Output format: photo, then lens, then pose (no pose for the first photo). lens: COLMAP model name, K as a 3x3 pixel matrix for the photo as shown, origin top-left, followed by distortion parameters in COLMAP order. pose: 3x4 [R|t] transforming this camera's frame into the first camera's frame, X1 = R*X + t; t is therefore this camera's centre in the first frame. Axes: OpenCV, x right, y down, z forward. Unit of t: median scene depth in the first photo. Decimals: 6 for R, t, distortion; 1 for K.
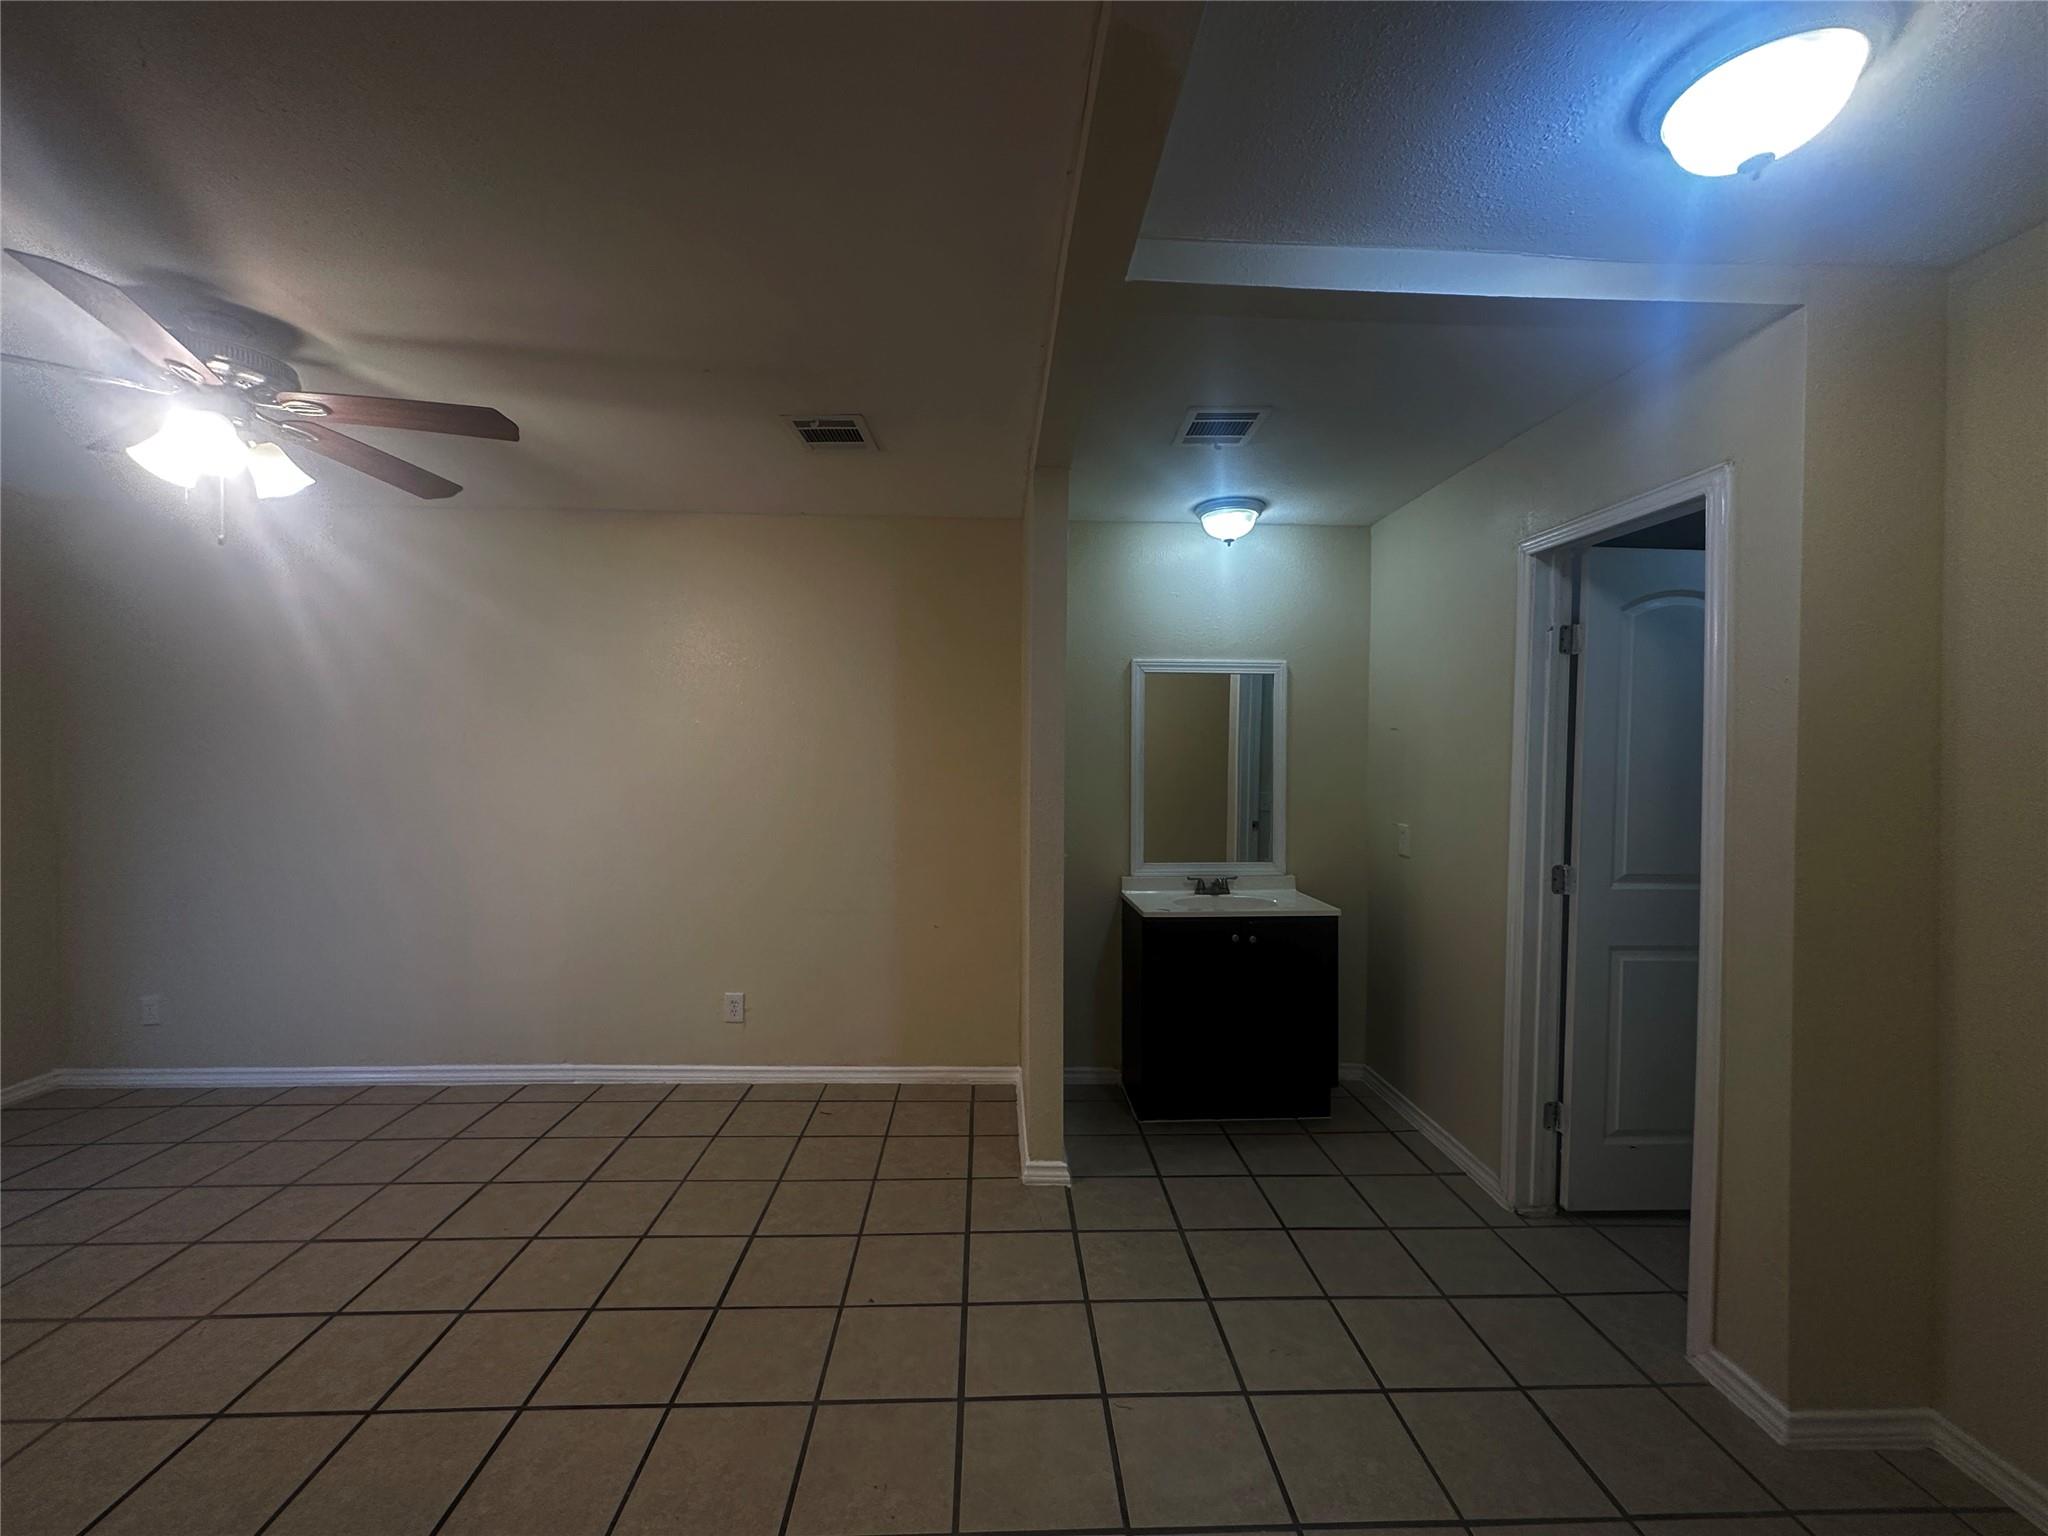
lens RADIAL K [[821.0, 0, 1020.8], [0, 821.0, 769.8], [0, 0, 1]] dist [-0.001744, 0.000497]
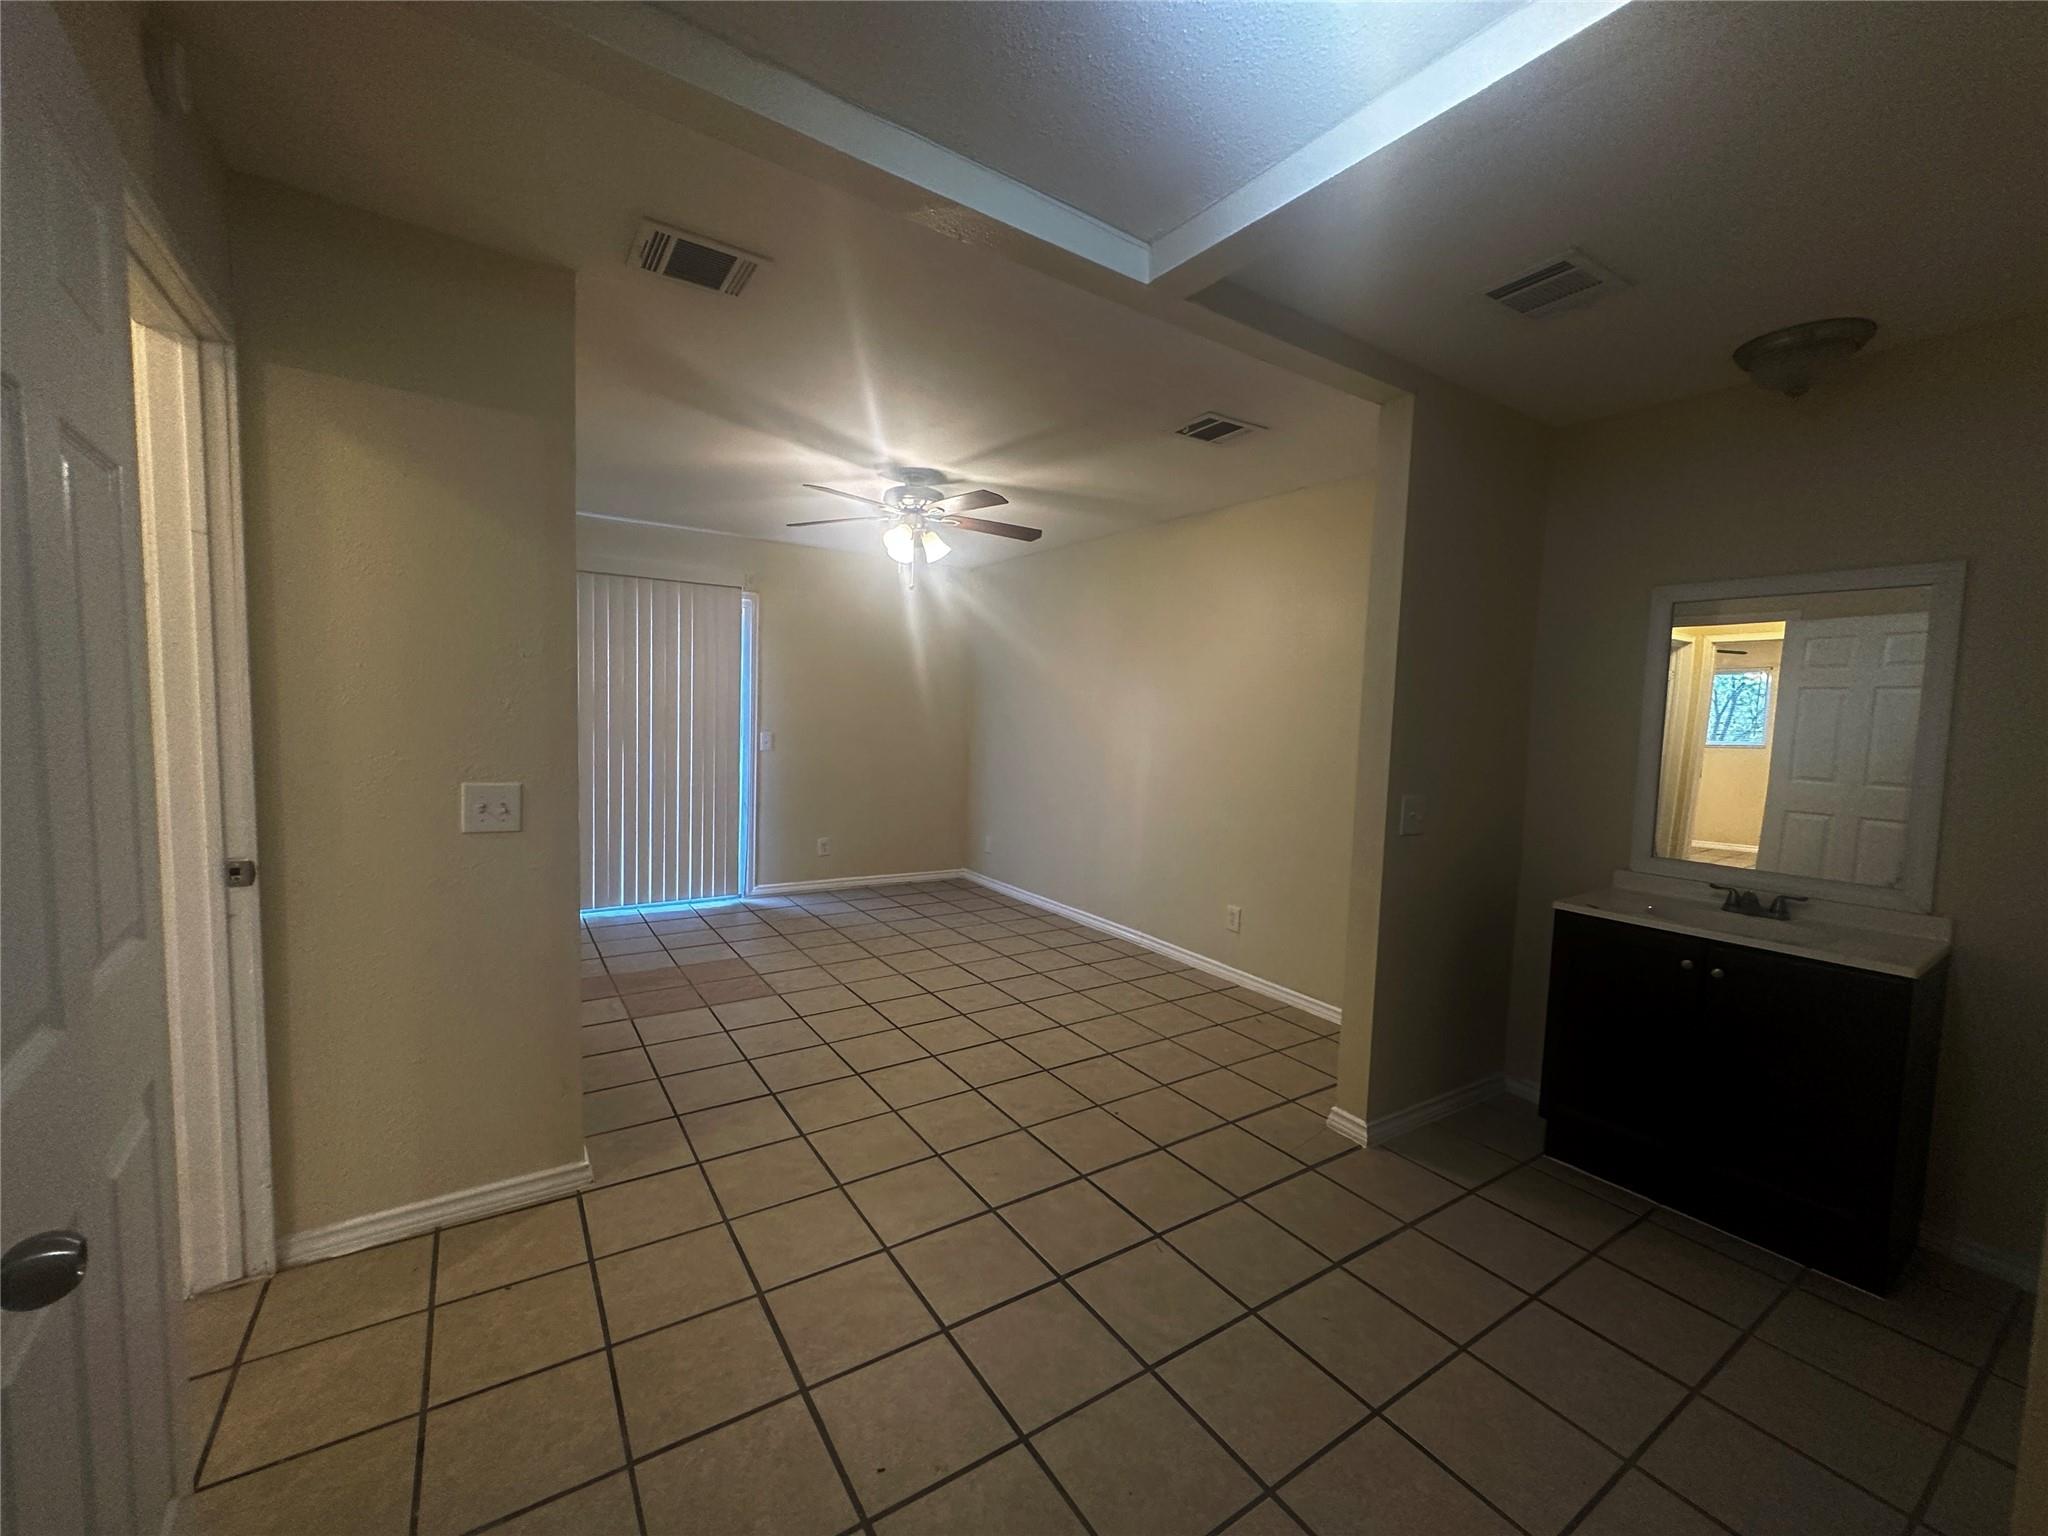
lens RADIAL K [[821.0, 0, 1020.8], [0, 821.0, 769.8], [0, 0, 1]] dist [-0.001744, 0.000497]
pose [[0.517892, 0.073251, -0.852304, 0.532297], [-0.047941, 0.997247, 0.056577, 0.020739], [0.854101, 0.011559, 0.519978, 0.116635]]
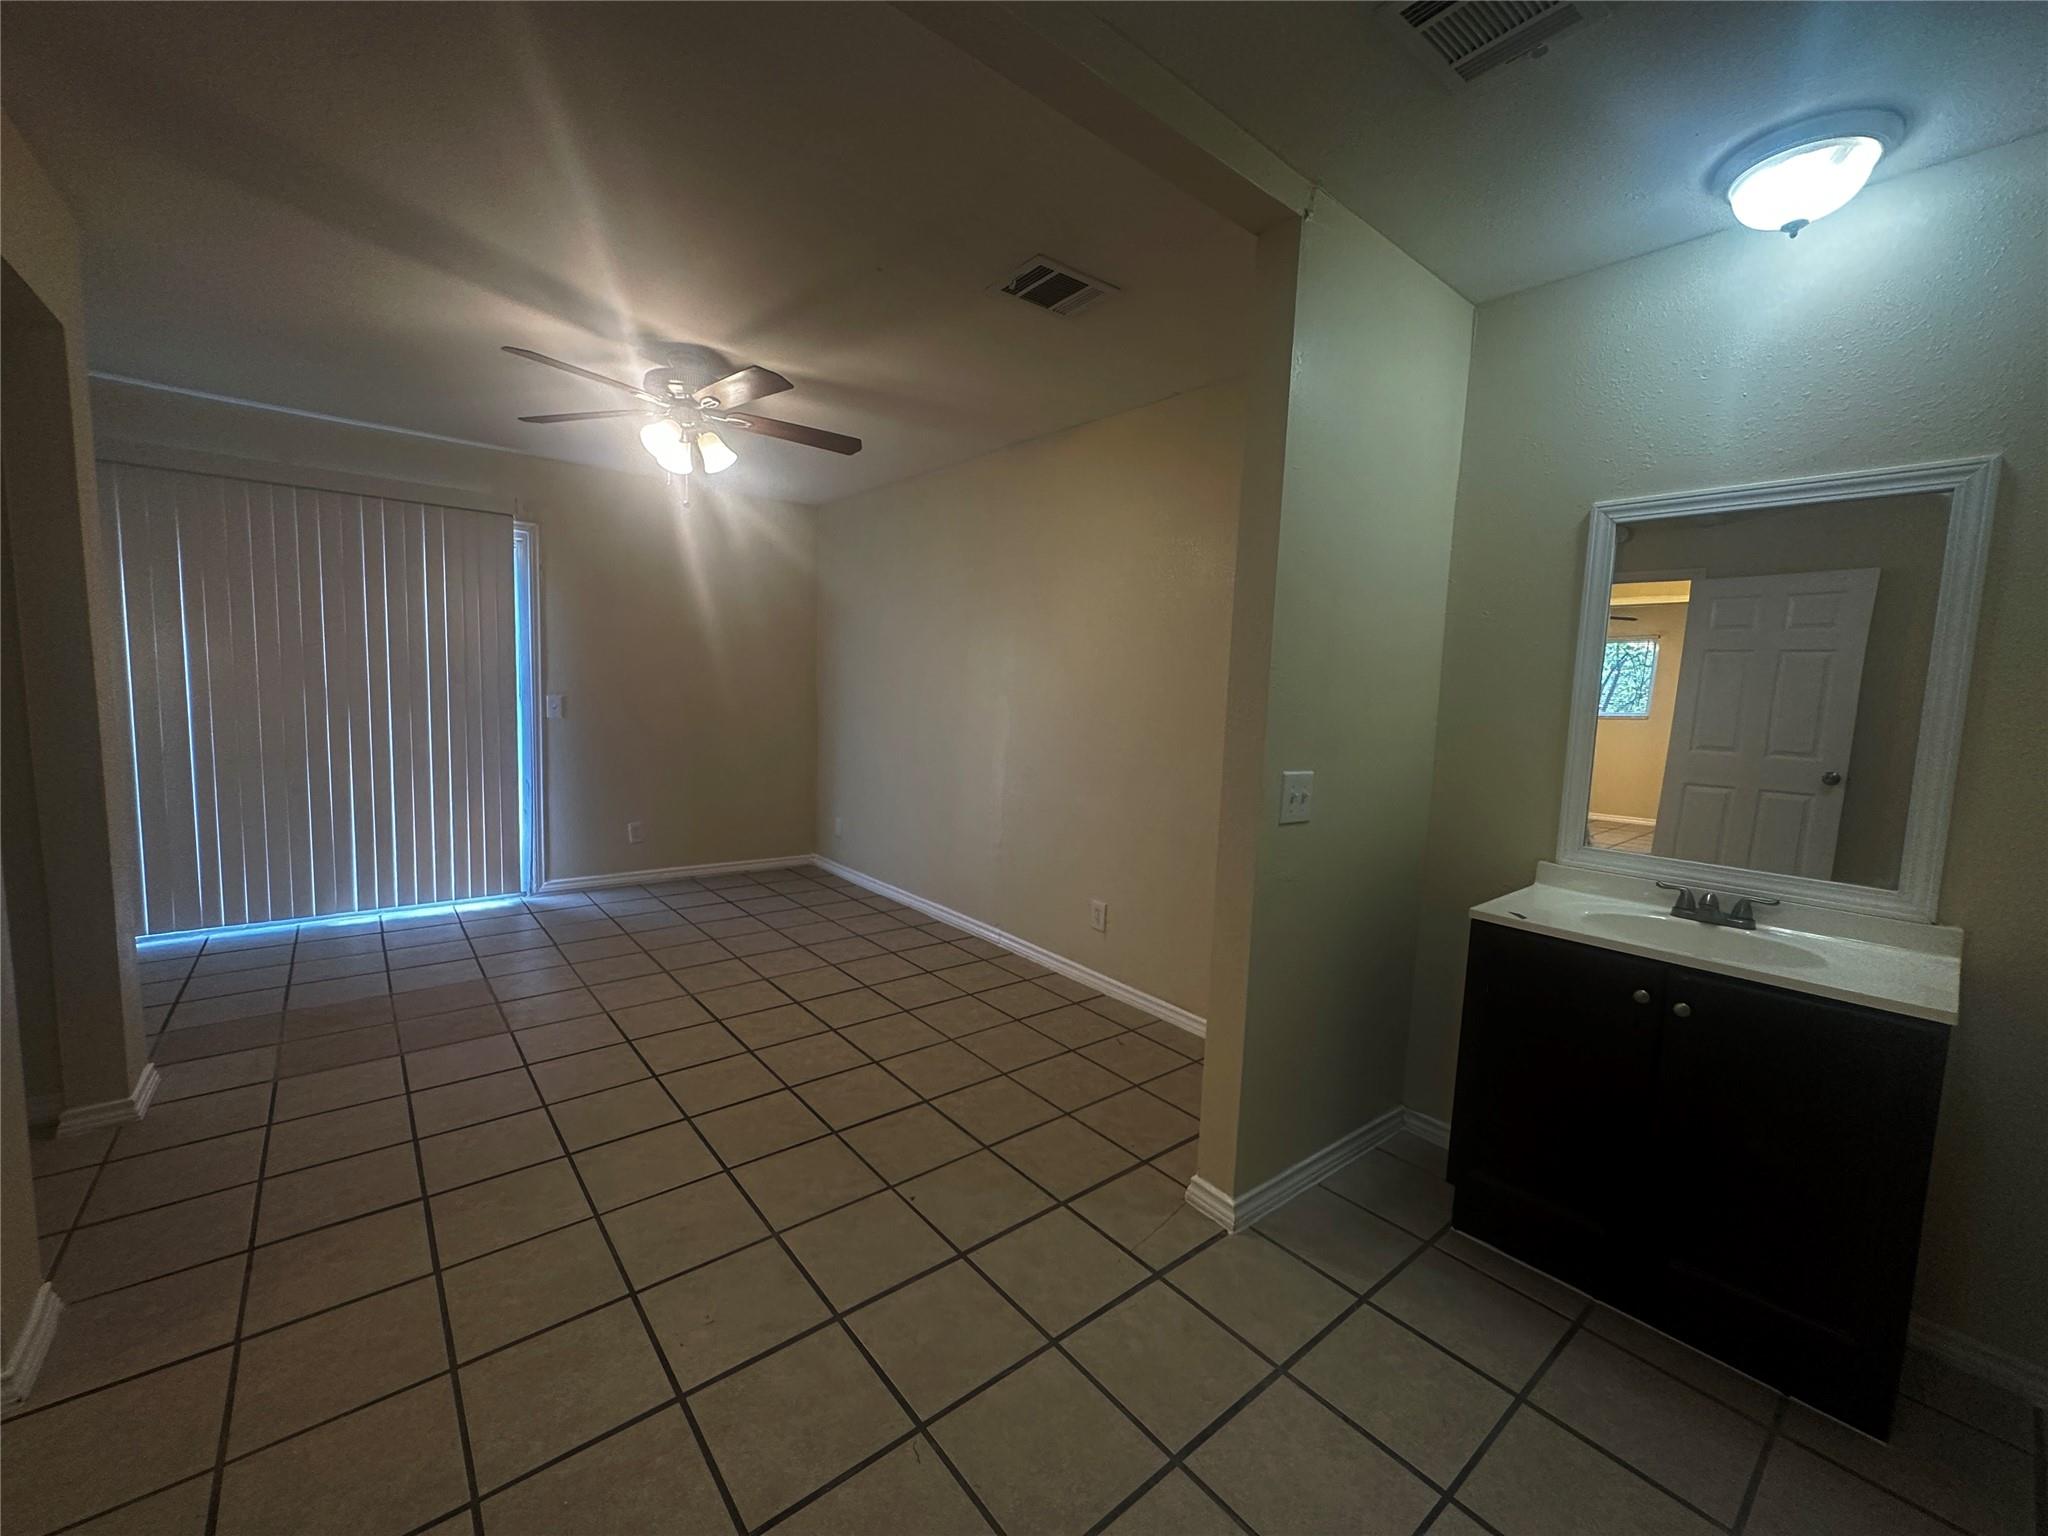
lens RADIAL K [[821.5, 0, 1024.0], [0, 821.5, 768.0], [0, 0, 1]] dist [-0.001096, -0.000099]
pose [[0.605836, 0.097609, -0.789579, 0.405605], [-0.052123, 0.995183, 0.083033, 0.030513], [0.793881, -0.009149, 0.608005, 0.333806]]
